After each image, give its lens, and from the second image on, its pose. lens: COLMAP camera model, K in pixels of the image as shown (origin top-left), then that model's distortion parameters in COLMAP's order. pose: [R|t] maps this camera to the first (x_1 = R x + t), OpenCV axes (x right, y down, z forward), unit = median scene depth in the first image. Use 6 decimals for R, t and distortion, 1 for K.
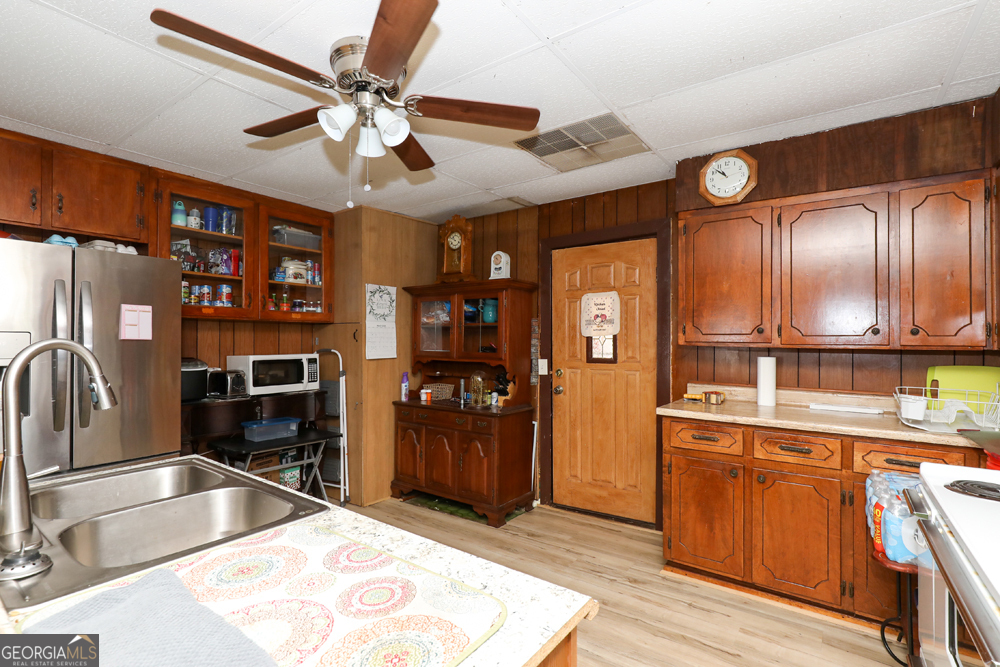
lens RADIAL K [[461.4, 0, 513.2], [0, 461.4, 342.1], [0, 0, 1]] dist [-0.011417, 0.000021]
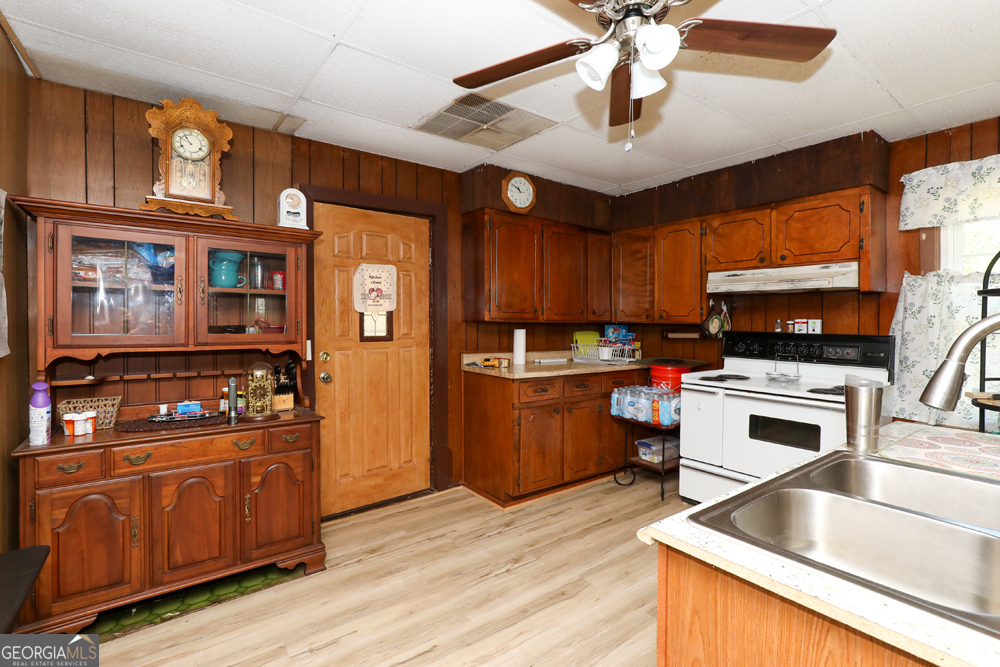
lens RADIAL K [[461.3, 0, 500.0], [0, 461.3, 333.5], [0, 0, 1]] dist [-0.001779, -0.000432]
pose [[0.311130, -0.030681, 0.949872, -0.649077], [-0.001223, 0.999465, 0.032684, -0.000885], [-0.950367, -0.011331, 0.310926, 0.514320]]
